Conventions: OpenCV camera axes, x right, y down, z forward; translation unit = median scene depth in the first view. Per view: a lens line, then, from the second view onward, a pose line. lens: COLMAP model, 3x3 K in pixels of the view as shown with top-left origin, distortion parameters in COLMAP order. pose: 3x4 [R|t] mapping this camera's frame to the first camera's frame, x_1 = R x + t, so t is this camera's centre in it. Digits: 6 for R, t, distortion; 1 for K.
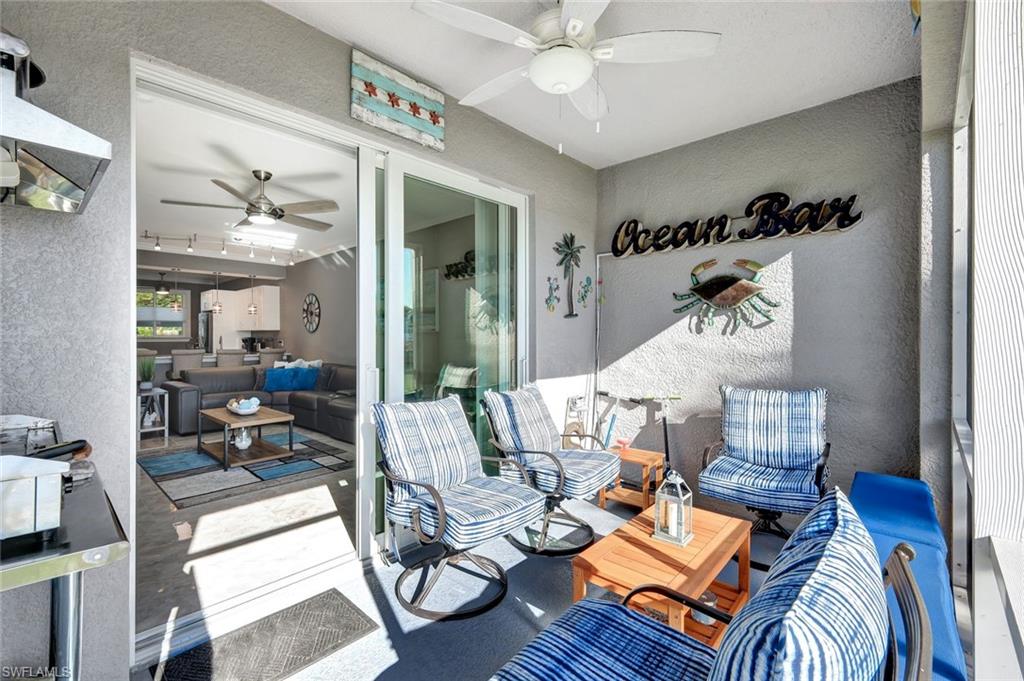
lens RADIAL K [[456.0, 0, 508.1], [0, 456.0, 331.6], [0, 0, 1]] dist [0.006322, 0.000451]
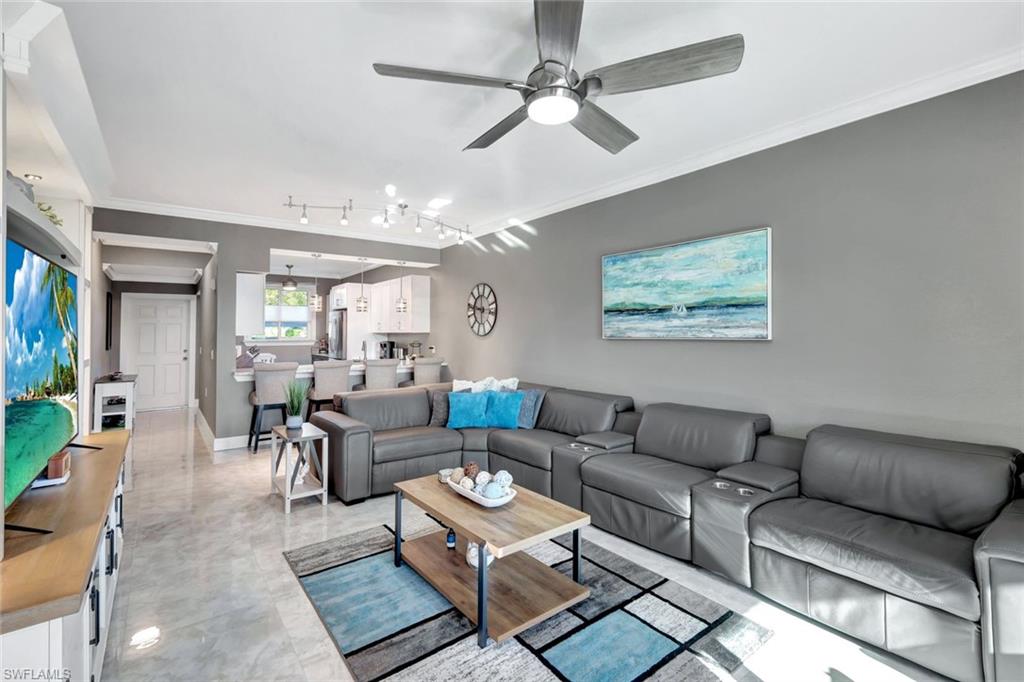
lens RADIAL K [[469.9, 0, 515.2], [0, 469.9, 315.8], [0, 0, 1]] dist [0.002201, 0.000141]
pose [[0.986877, -0.009459, -0.161200, -0.262527], [0.005049, 0.999602, -0.027743, -0.010158], [0.161398, 0.026565, 0.986532, 0.271368]]
